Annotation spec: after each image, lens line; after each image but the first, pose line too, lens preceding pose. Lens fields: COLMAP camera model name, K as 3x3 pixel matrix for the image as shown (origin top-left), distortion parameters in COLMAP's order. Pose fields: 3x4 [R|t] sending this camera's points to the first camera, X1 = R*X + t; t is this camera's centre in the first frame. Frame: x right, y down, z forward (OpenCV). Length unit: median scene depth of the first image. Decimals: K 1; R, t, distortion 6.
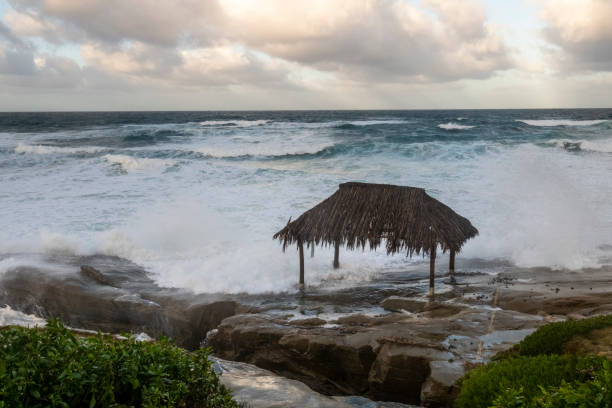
lens RADIAL K [[568.3, 0, 306.0], [0, 568.3, 204.0], [0, 0, 1]] dist [0.026584, 0.011990]
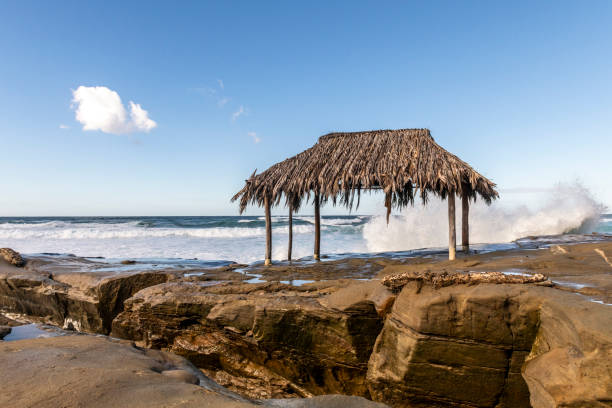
lens RADIAL K [[422.6, 0, 302.1], [0, 422.6, 203.5], [0, 0, 1]] dist [0.000106, 0.000441]
pose [[0.999993, 0.002459, -0.002646, 0.051134], [-0.002859, 0.986478, -0.163869, 0.207285], [0.002207, 0.163876, 0.986479, 0.580293]]
